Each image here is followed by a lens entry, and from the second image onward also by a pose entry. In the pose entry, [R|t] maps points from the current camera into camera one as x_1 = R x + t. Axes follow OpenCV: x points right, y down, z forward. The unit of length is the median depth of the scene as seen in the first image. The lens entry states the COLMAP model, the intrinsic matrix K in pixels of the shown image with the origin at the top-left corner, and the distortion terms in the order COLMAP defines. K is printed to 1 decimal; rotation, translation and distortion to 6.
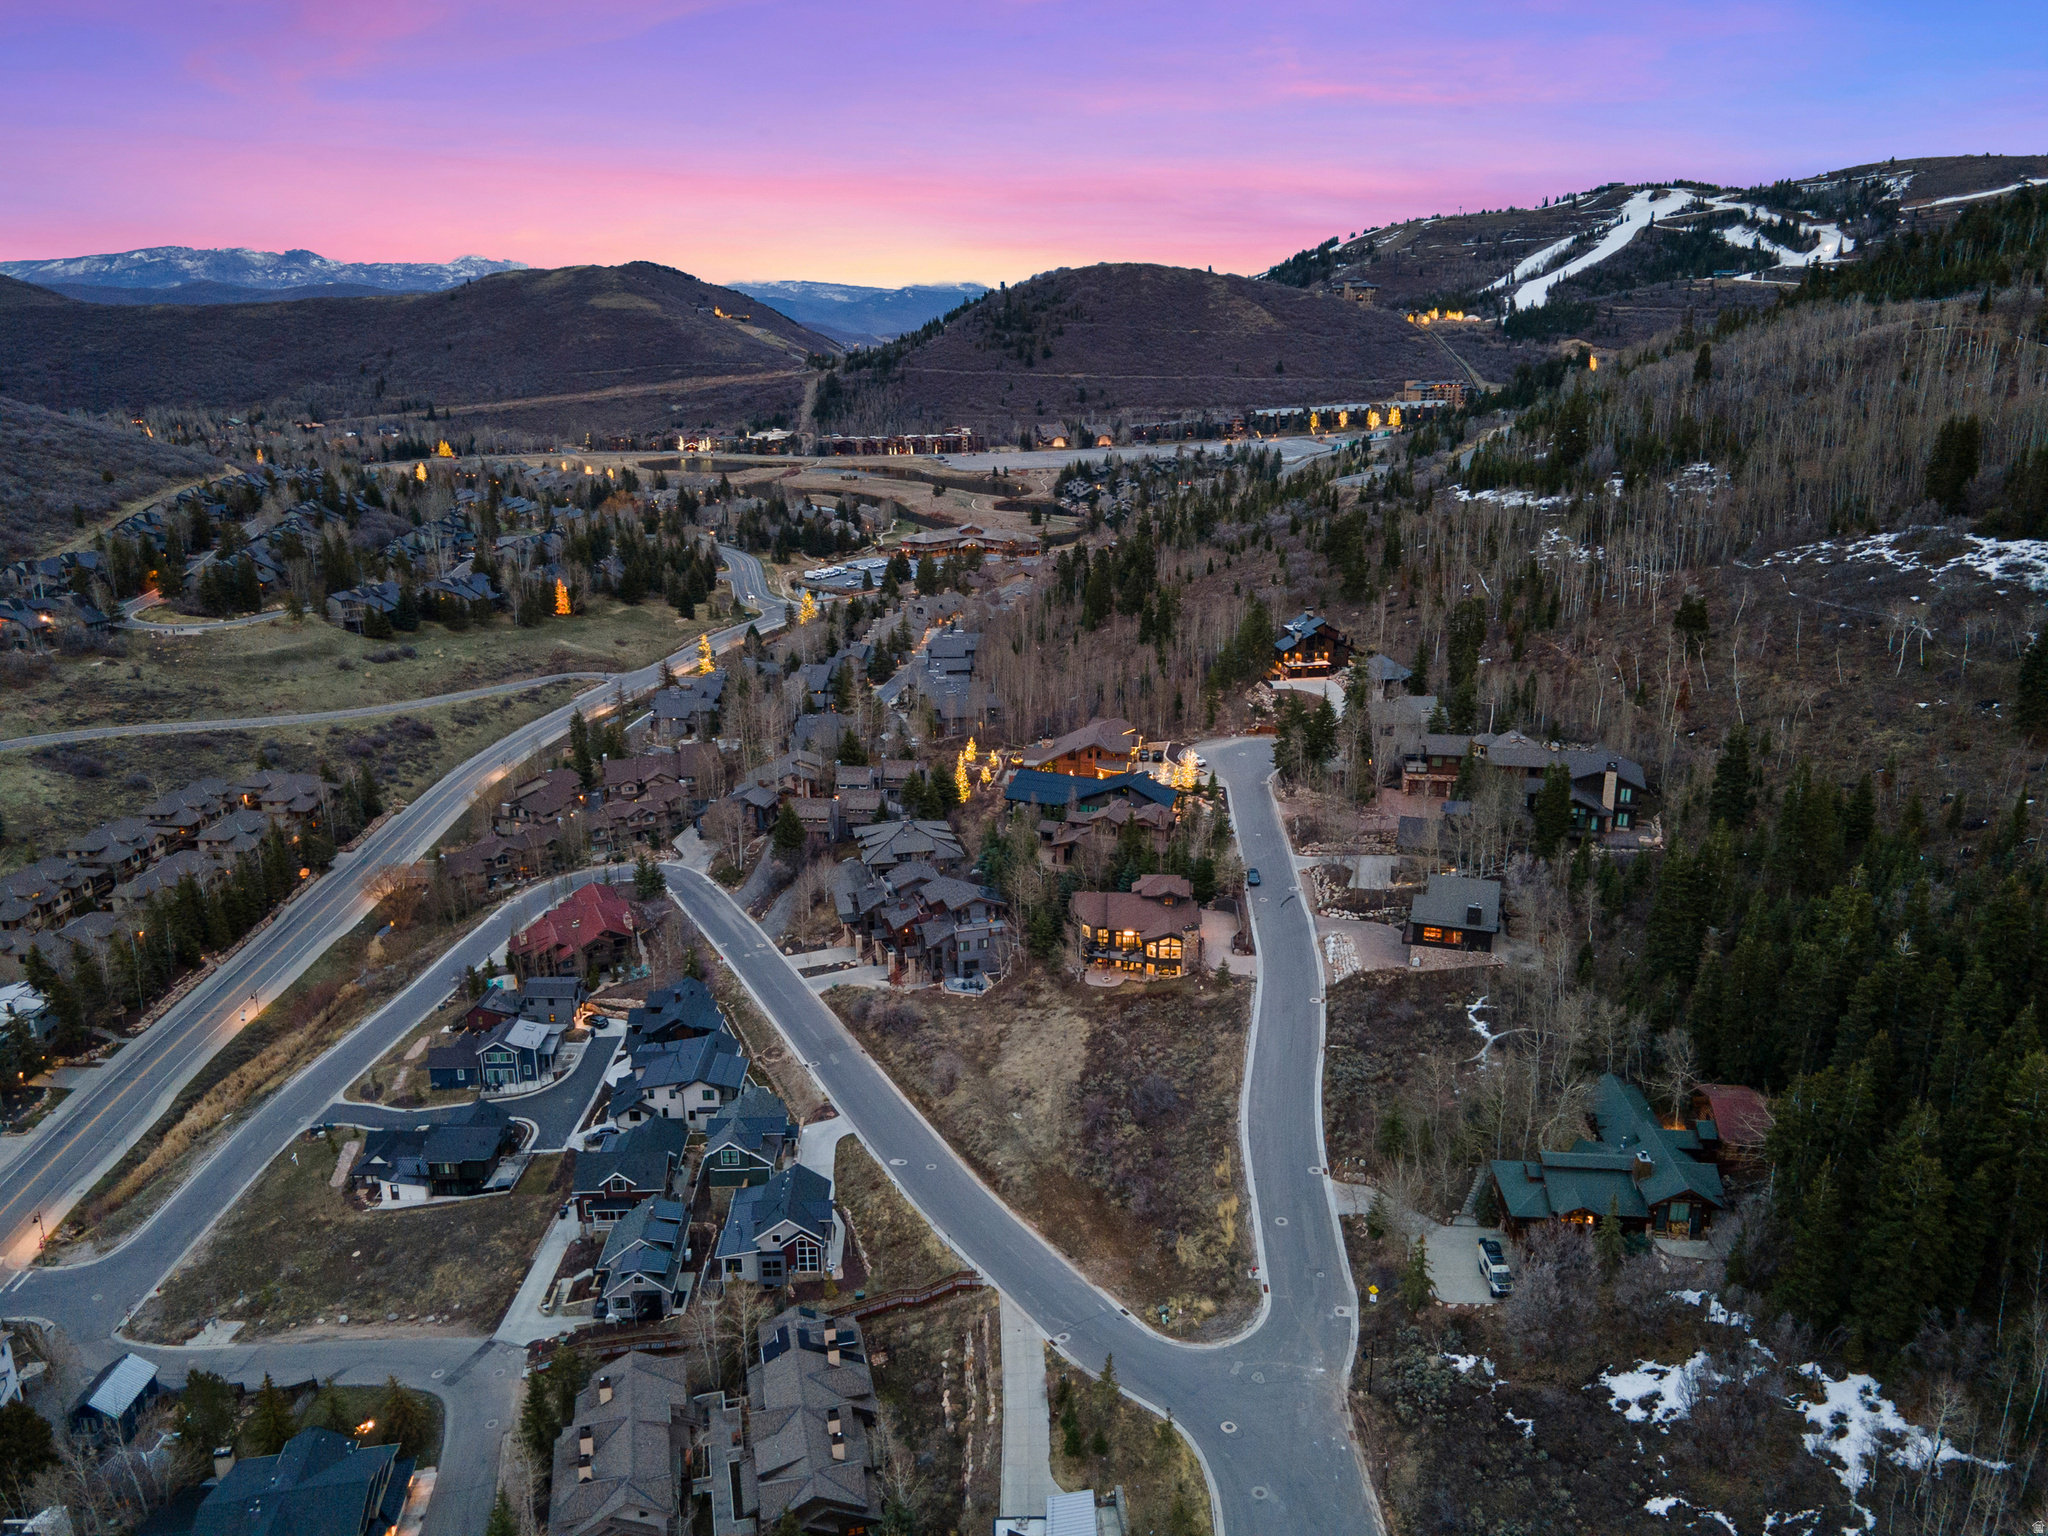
lens RADIAL K [[1491.9, 0, 1024.0], [0, 1491.9, 768.0], [0, 0, 1]] dist [0.017703, 0.036093]
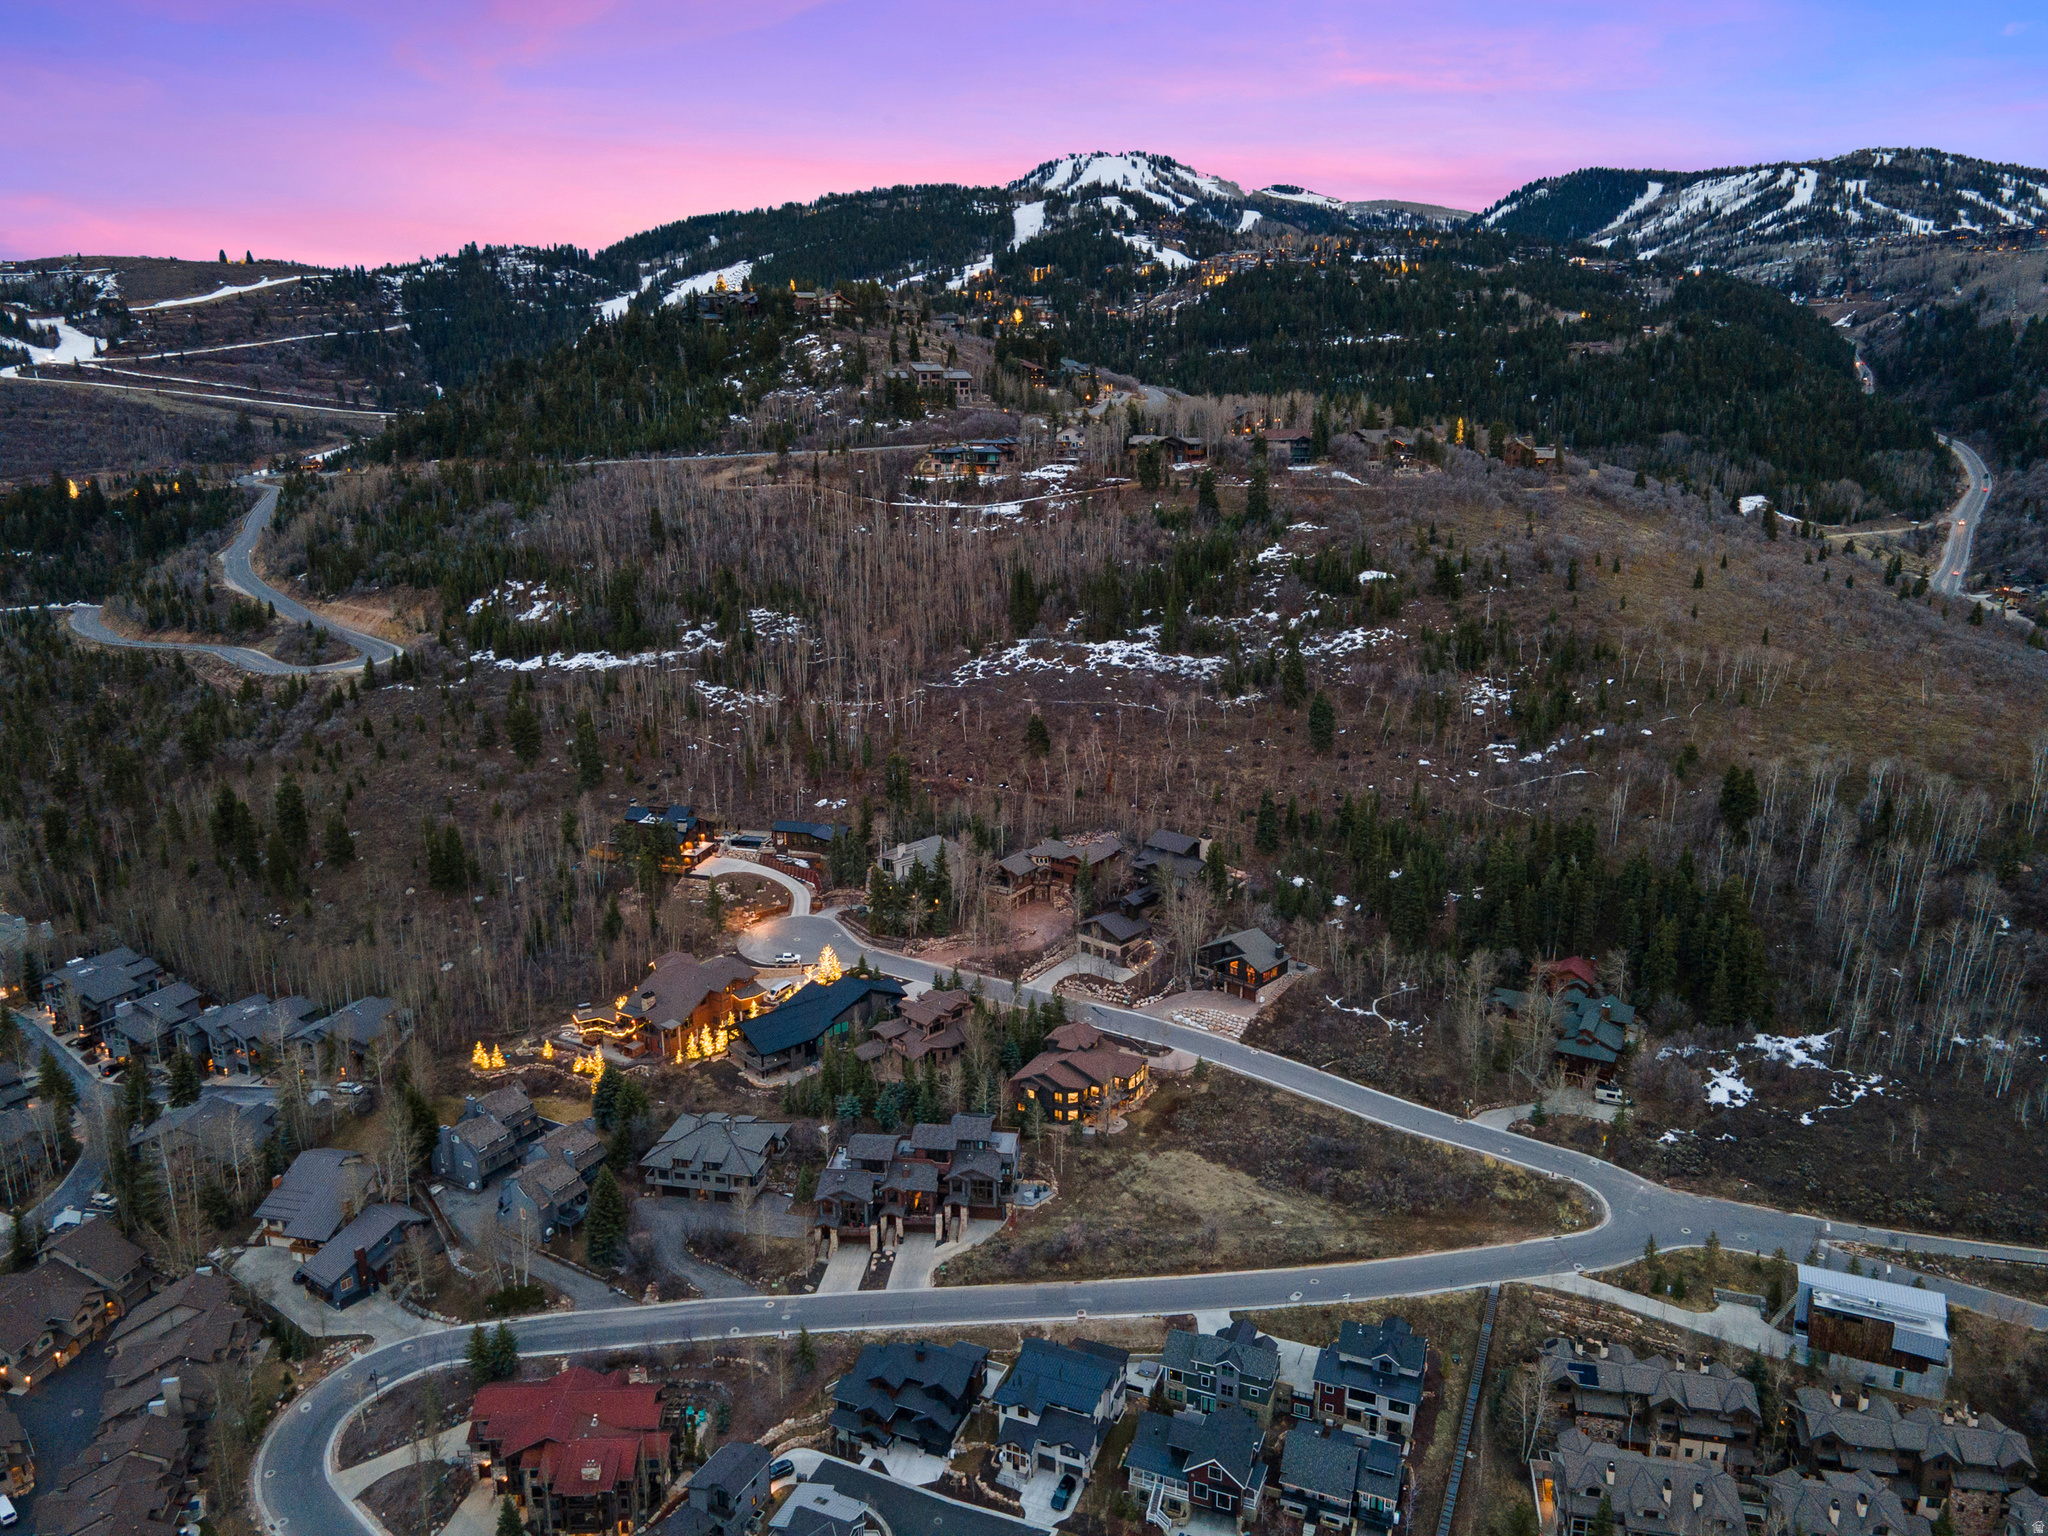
lens RADIAL K [[1491.9, 0, 1024.0], [0, 1491.9, 768.0], [0, 0, 1]] dist [0.017703, 0.036093]
pose [[0.417730, -0.238822, 0.876622, -0.547504], [0.272583, 0.953333, 0.129829, -0.174277], [-0.866718, 0.184719, 0.463334, 0.264569]]
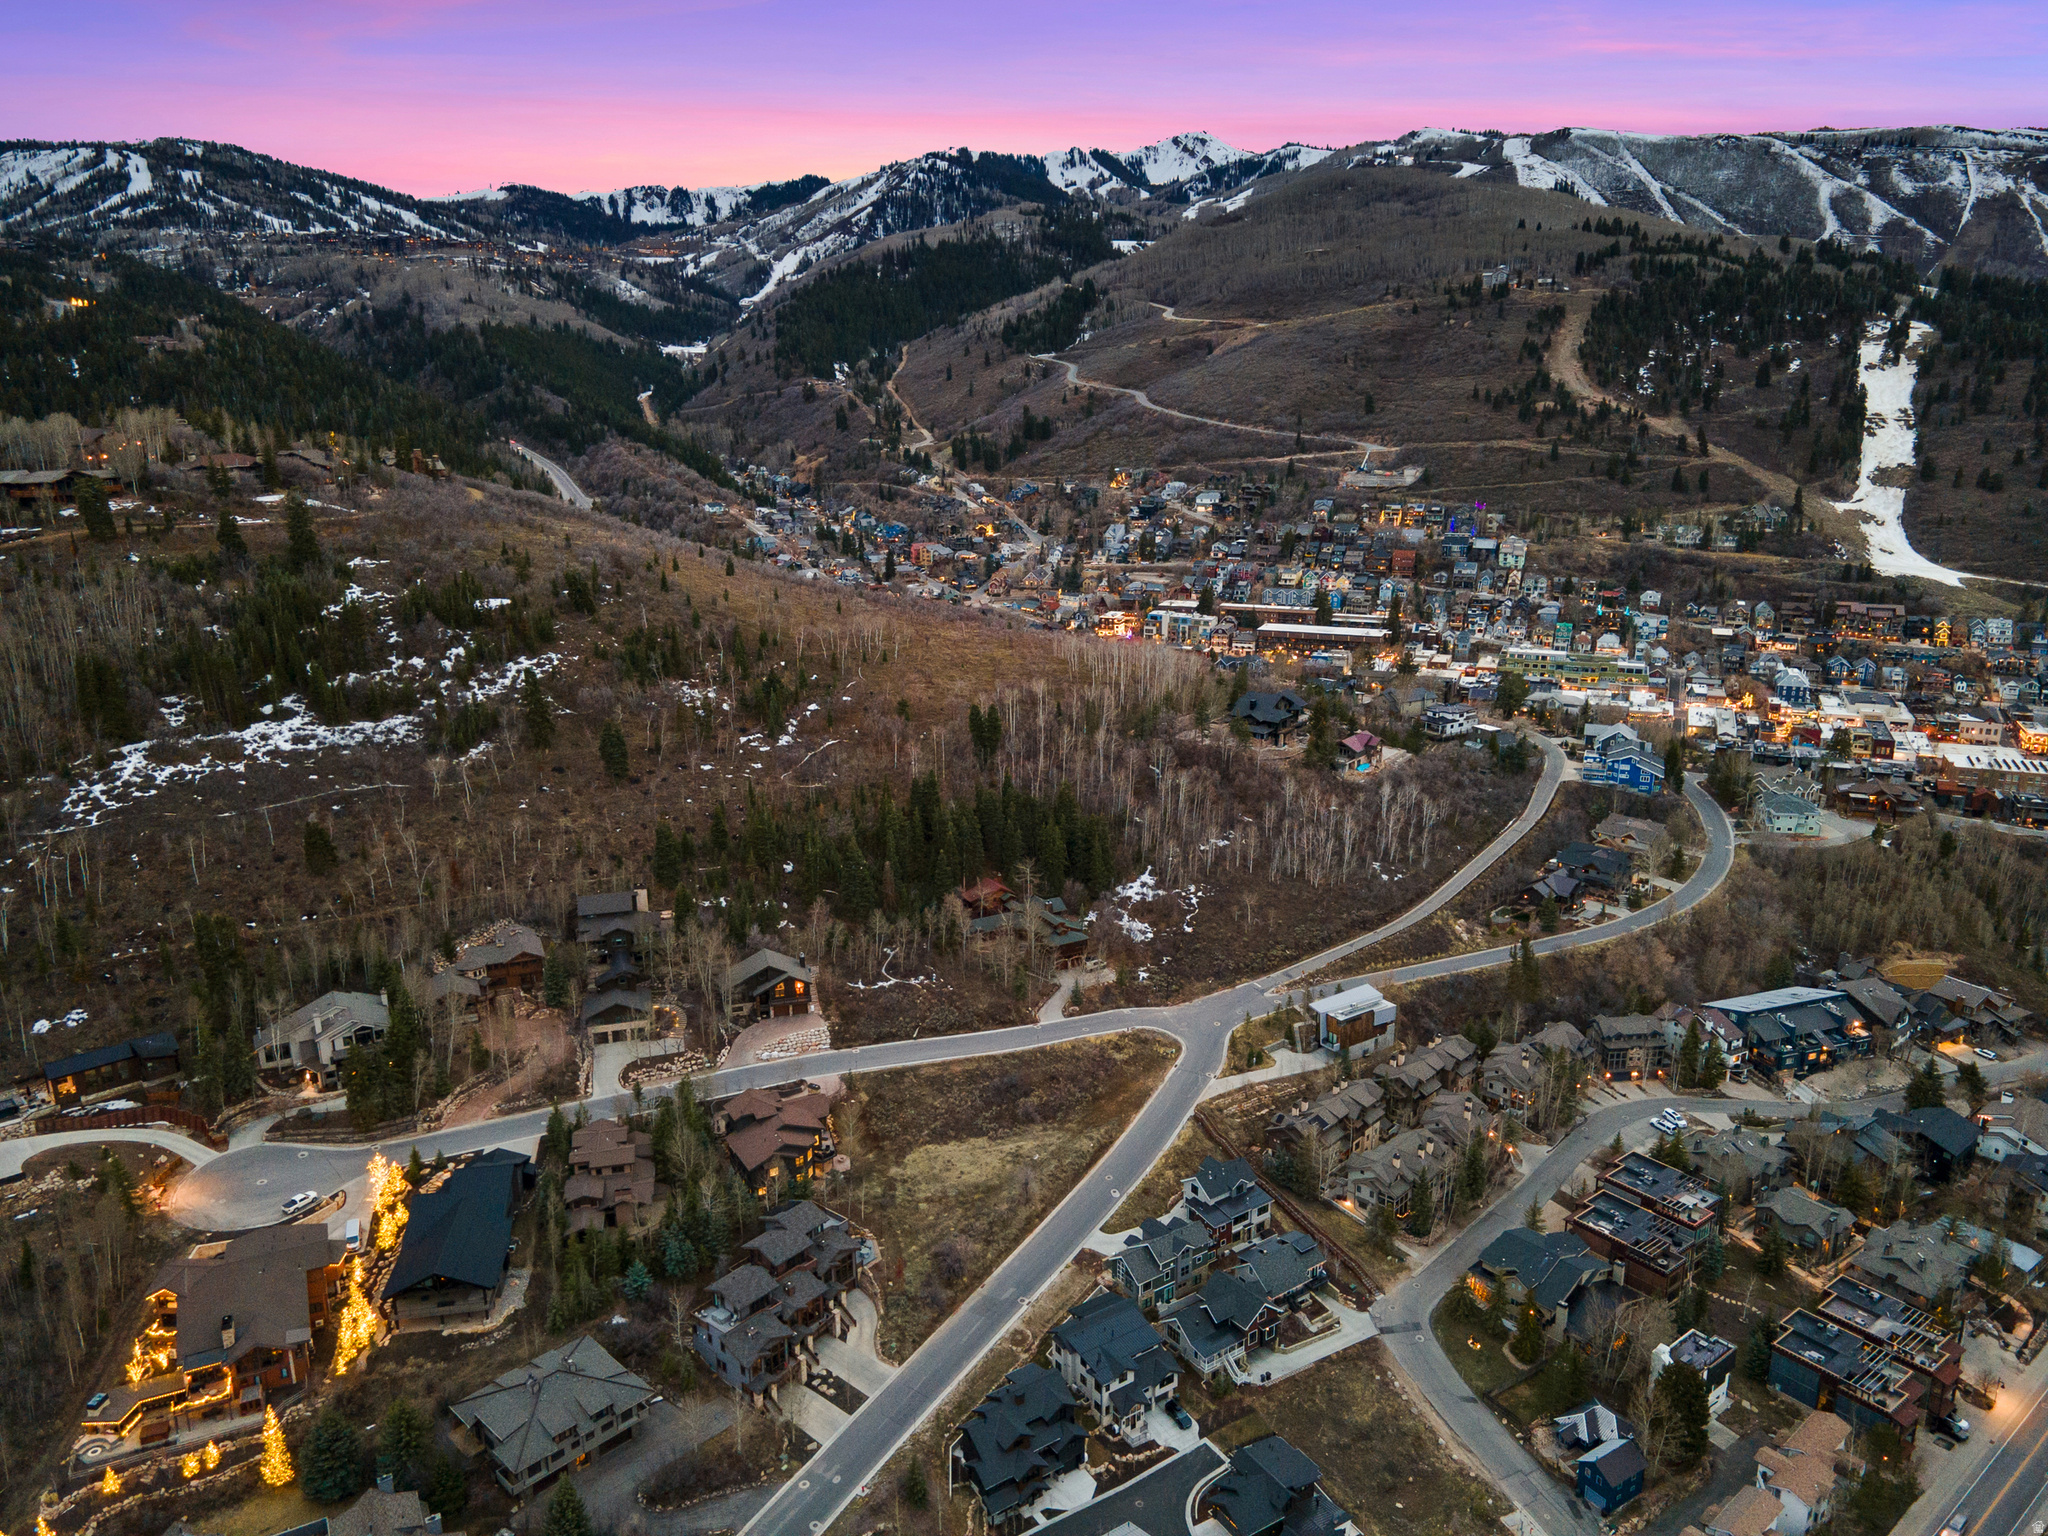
lens RADIAL K [[1503.6, 0, 1027.5], [0, 1503.6, 754.2], [0, 0, 1]] dist [0.029071, 0.002805]
pose [[-0.547975, -0.218720, 0.807394, -0.533960], [0.249705, 0.878432, 0.407438, -0.342894], [-0.798355, 0.424876, -0.426743, 0.723491]]
